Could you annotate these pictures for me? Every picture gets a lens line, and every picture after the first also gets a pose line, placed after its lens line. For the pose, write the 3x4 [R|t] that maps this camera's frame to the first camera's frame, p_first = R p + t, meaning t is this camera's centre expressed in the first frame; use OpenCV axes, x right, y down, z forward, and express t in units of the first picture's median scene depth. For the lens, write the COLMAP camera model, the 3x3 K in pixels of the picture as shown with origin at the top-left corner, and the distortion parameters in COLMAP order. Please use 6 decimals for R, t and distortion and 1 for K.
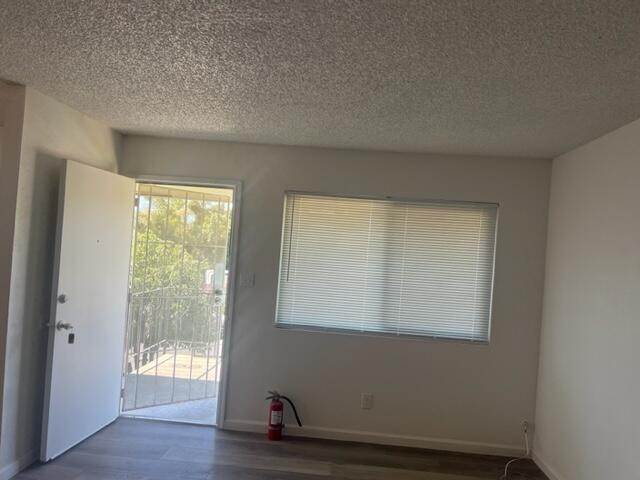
lens RADIAL K [[481.9, 0, 318.6], [0, 481.9, 246.5], [0, 0, 1]] dist [0.060336, -0.070734]
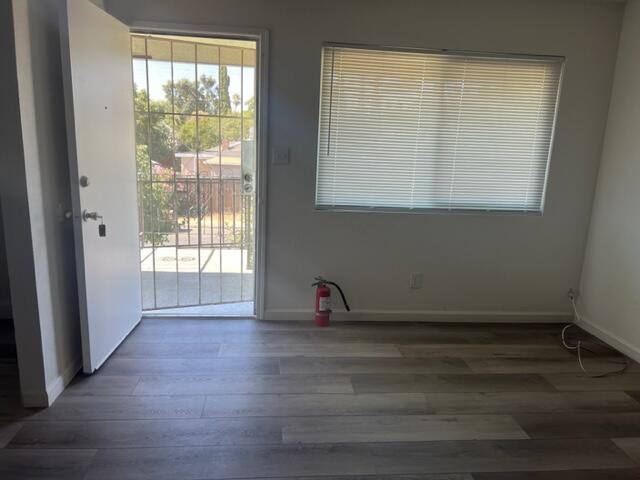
lens RADIAL K [[481.9, 0, 318.6], [0, 481.9, 246.5], [0, 0, 1]] dist [0.060336, -0.070734]
pose [[0.988050, -0.060055, 0.141955, -0.220286], [0.025877, 0.972533, 0.231321, 0.030650], [-0.151948, -0.224883, 0.962465, 0.134414]]
